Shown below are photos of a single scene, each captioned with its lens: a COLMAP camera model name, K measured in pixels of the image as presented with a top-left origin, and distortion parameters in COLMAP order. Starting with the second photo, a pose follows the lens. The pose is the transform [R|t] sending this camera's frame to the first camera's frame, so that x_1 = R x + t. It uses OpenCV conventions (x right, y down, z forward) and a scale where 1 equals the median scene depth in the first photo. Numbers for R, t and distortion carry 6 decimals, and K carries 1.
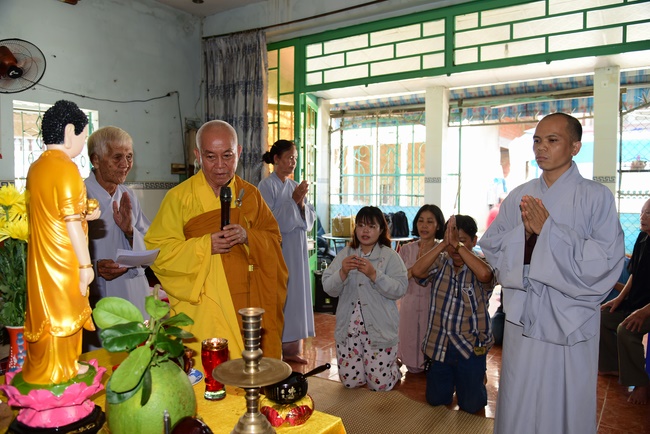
lens RADIAL K [[523.1, 0, 325.0], [0, 523.1, 217.0], [0, 0, 1]] dist [-0.016185, -0.003149]
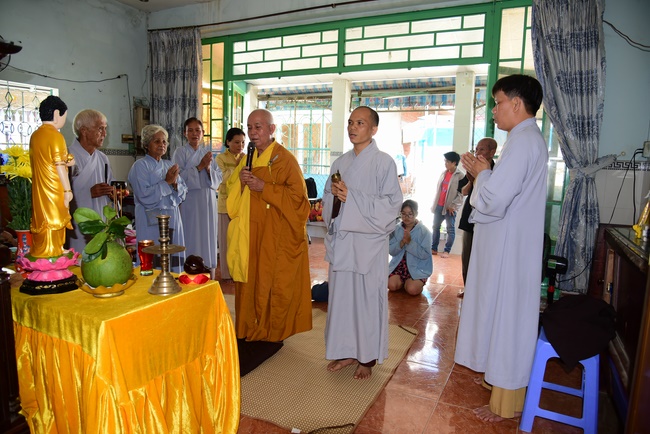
lens RADIAL K [[445.1, 0, 325.0], [0, 445.1, 217.0], [0, 0, 1]] dist [-0.033057, 0.000098]
pose [[0.989981, 0.008184, 0.140965, 0.035032], [-0.018189, 0.997393, 0.069835, 0.010941], [-0.140026, -0.071700, 0.987548, -0.107688]]
